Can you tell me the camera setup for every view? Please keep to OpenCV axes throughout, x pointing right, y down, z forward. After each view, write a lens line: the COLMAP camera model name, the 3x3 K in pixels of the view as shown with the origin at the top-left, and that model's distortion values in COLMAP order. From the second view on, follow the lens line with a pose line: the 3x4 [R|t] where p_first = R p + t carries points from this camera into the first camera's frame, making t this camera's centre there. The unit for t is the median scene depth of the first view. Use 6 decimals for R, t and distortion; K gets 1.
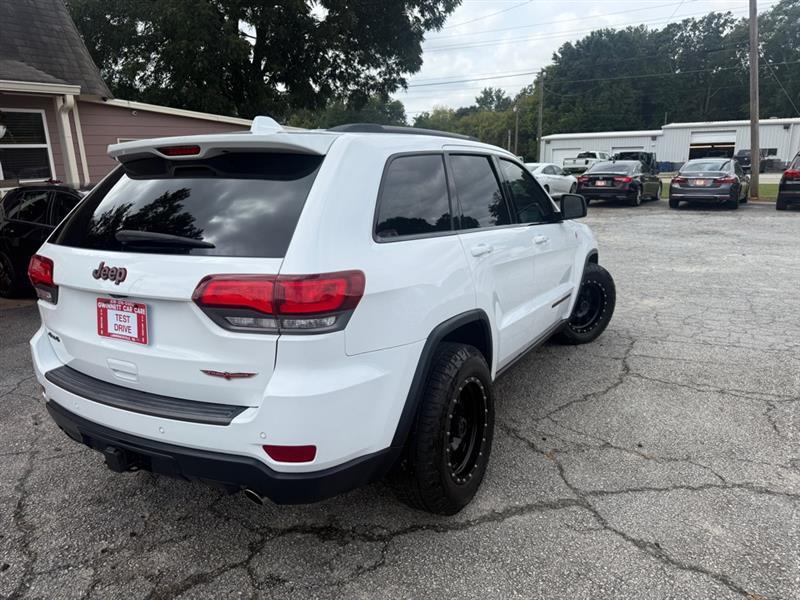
lens RADIAL K [[565.7, 0, 401.4], [0, 565.7, 301.2], [0, 0, 1]] dist [0.024312, -0.031941]
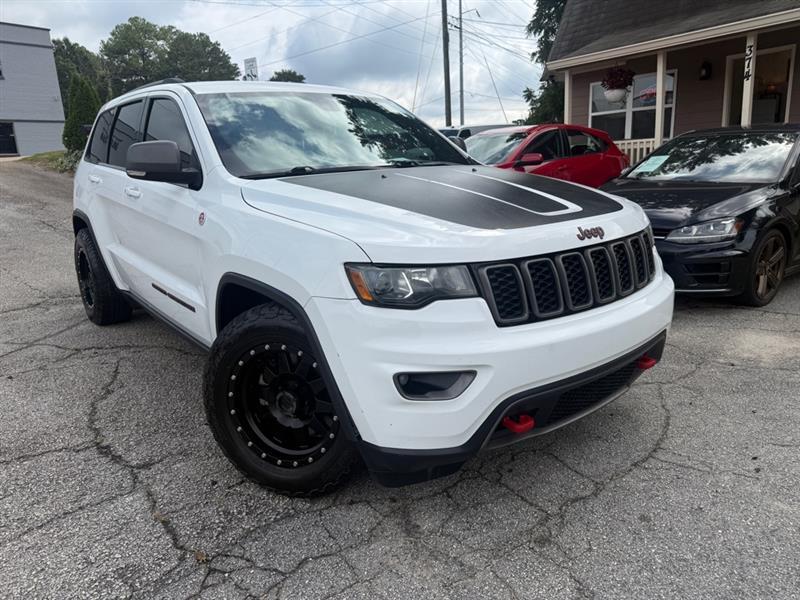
lens RADIAL K [[565.7, 0, 401.4], [0, 565.7, 301.2], [0, 0, 1]] dist [0.024312, -0.031941]
pose [[-0.386383, 0.257629, -0.885627, 0.351155], [-0.169733, 0.923938, 0.342825, -0.124834], [0.906586, 0.282782, -0.313266, 0.658887]]
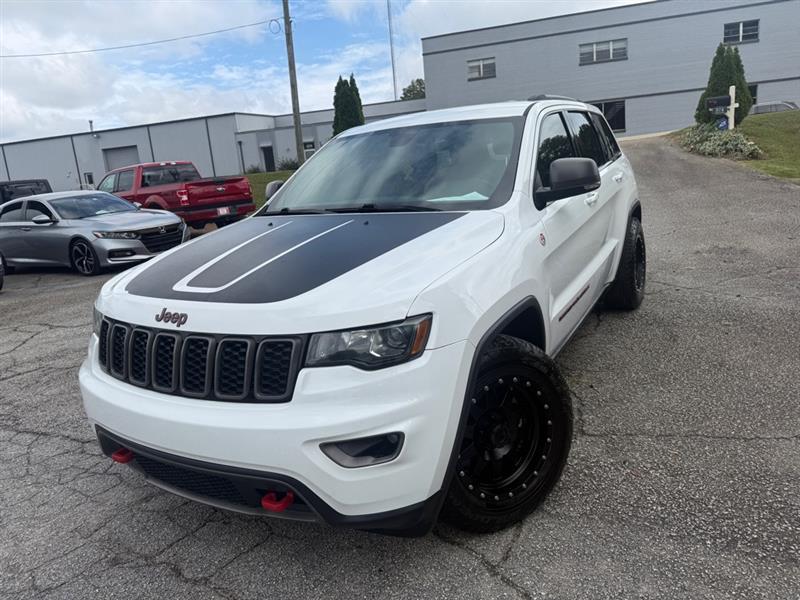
lens RADIAL K [[567.0, 0, 401.8], [0, 567.0, 293.4], [0, 0, 1]] dist [0.017558, -0.023498]
pose [[-0.993809, 0.104036, 0.038993, 0.030688], [0.110591, 0.892651, 0.436971, -0.176112], [0.010654, 0.438578, -0.898630, 0.833132]]
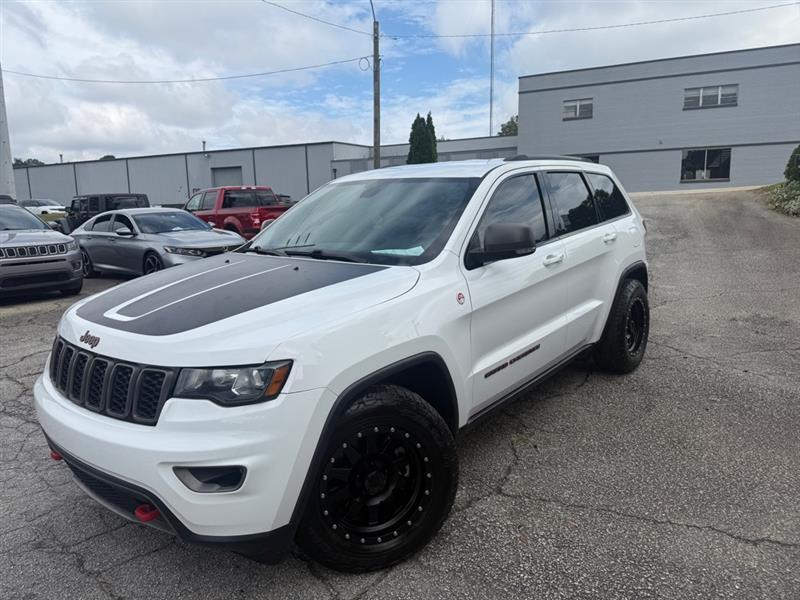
lens RADIAL K [[563.5, 0, 401.6], [0, 563.5, 303.6], [0, 0, 1]] dist [0.041932, -0.054761]
pose [[-0.982817, 0.013100, 0.184118, -0.050453], [0.085358, 0.916673, 0.390416, -0.183183], [-0.163661, 0.399424, -0.902040, 0.838134]]
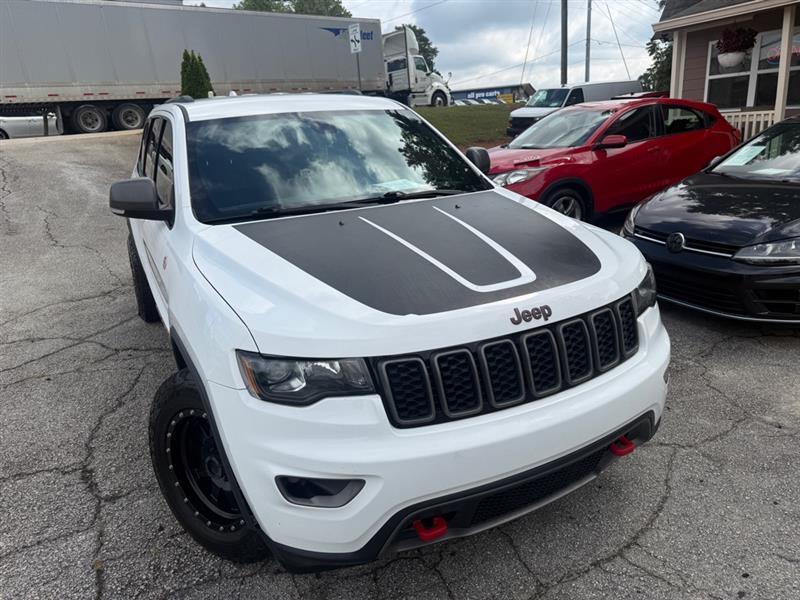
lens RADIAL K [[568.9, 0, 402.8], [0, 568.9, 292.4], [0, 0, 1]] dist [0.004305, -0.006900]
pose [[-0.560715, 0.289068, -0.775911, 0.291810], [-0.127902, 0.895596, 0.426086, -0.168377], [0.818071, 0.338154, -0.465202, 0.699517]]
